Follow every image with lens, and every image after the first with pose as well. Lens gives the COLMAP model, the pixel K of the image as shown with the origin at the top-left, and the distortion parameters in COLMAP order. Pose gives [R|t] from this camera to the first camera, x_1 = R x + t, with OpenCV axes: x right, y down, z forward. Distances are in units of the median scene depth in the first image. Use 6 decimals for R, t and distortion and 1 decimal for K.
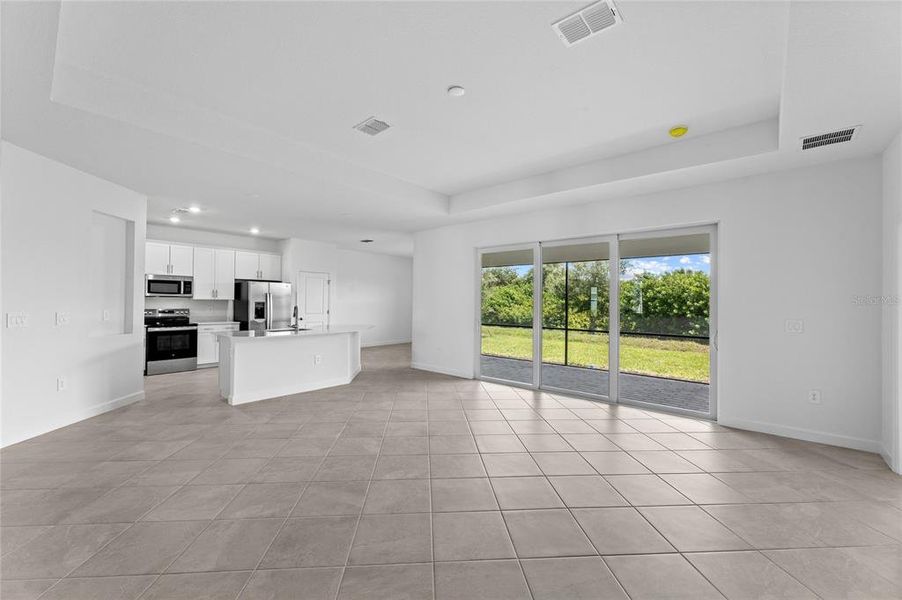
lens RADIAL K [[359.8, 0, 449.9], [0, 359.8, 290.4], [0, 0, 1]] dist [0.001737, -0.000672]
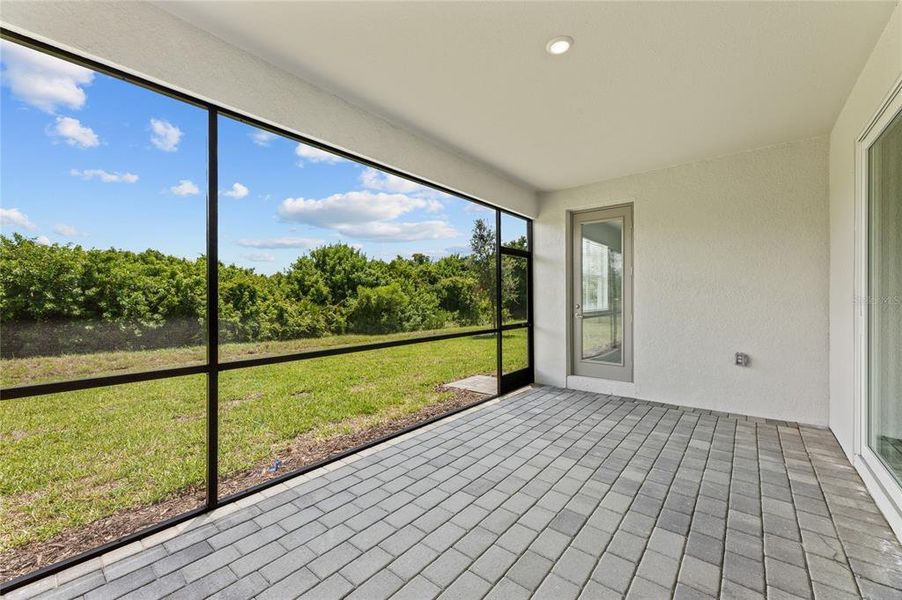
lens RADIAL K [[359.8, 0, 450.3], [0, 359.8, 298.9], [0, 0, 1]] dist [0.001737, -0.000672]
pose [[-0.026421, -0.012352, 0.999575, 0.027464], [-0.028645, 0.999522, 0.011595, 0.021543], [-0.999240, -0.028326, -0.026762, 0.353450]]
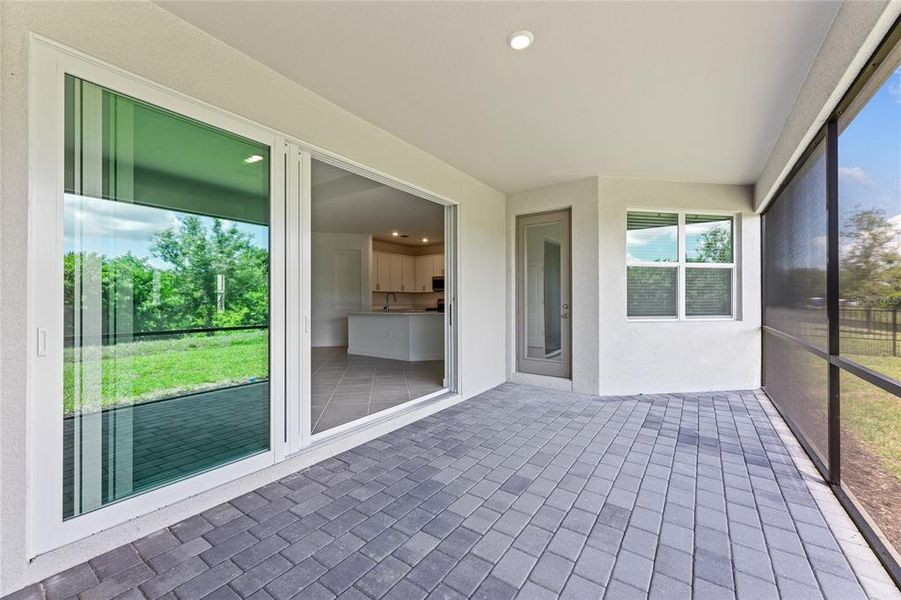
lens RADIAL K [[359.4, 0, 455.4], [0, 359.4, 302.5], [0, 0, 1]] dist [0.001737, -0.000672]
pose [[0.120440, -0.002486, -0.992718, 0.242922], [0.034988, 0.999386, 0.001743, 0.022531], [0.992104, -0.034943, 0.120453, 0.283561]]
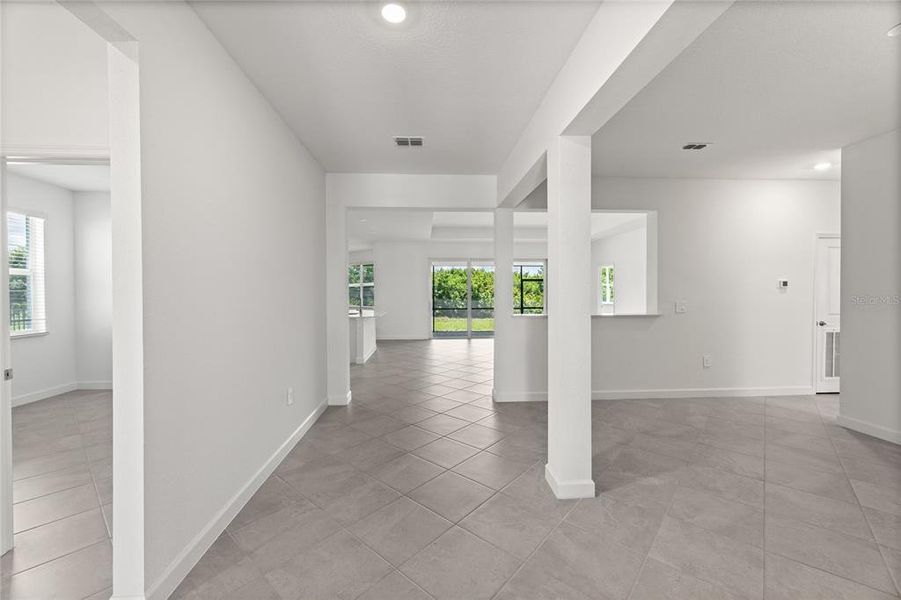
lens RADIAL K [[359.4, 0, 446.6], [0, 359.4, 299.1], [0, 0, 1]] dist [0.001737, -0.000672]
pose [[0.713515, -0.023393, 0.700249, -0.306820], [-0.013271, 0.998812, 0.046889, -0.002781], [-0.700514, -0.042749, 0.712357, -0.065474]]
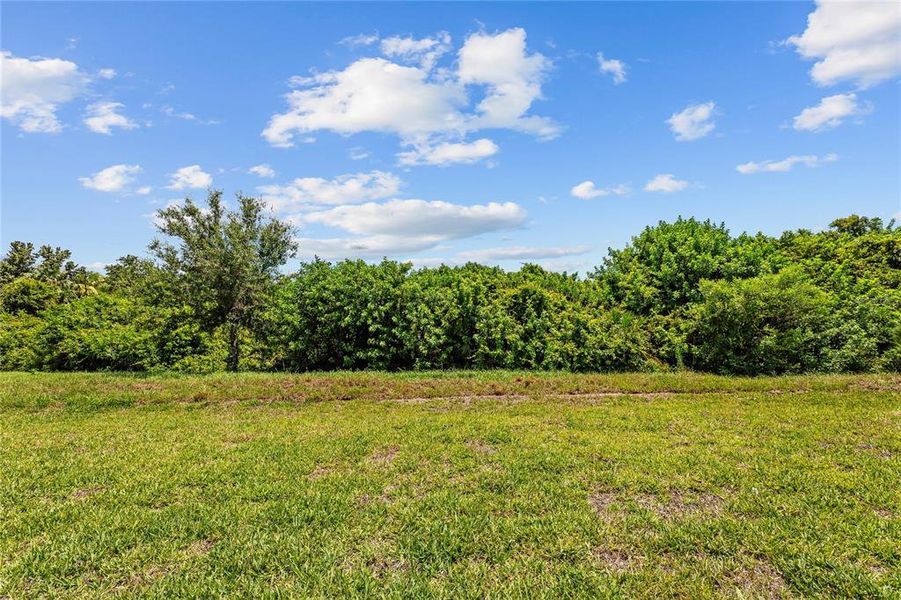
lens RADIAL K [[382.3, 0, 450.1], [0, 382.3, 301.7], [0, 0, 1]] dist [0.003726, 0.000743]
pose [[0.755752, -0.012817, 0.654732, 0.316081], [0.018734, 0.999822, -0.002053, 0.030311], [-0.654590, 0.013817, 0.755858, 0.392077]]
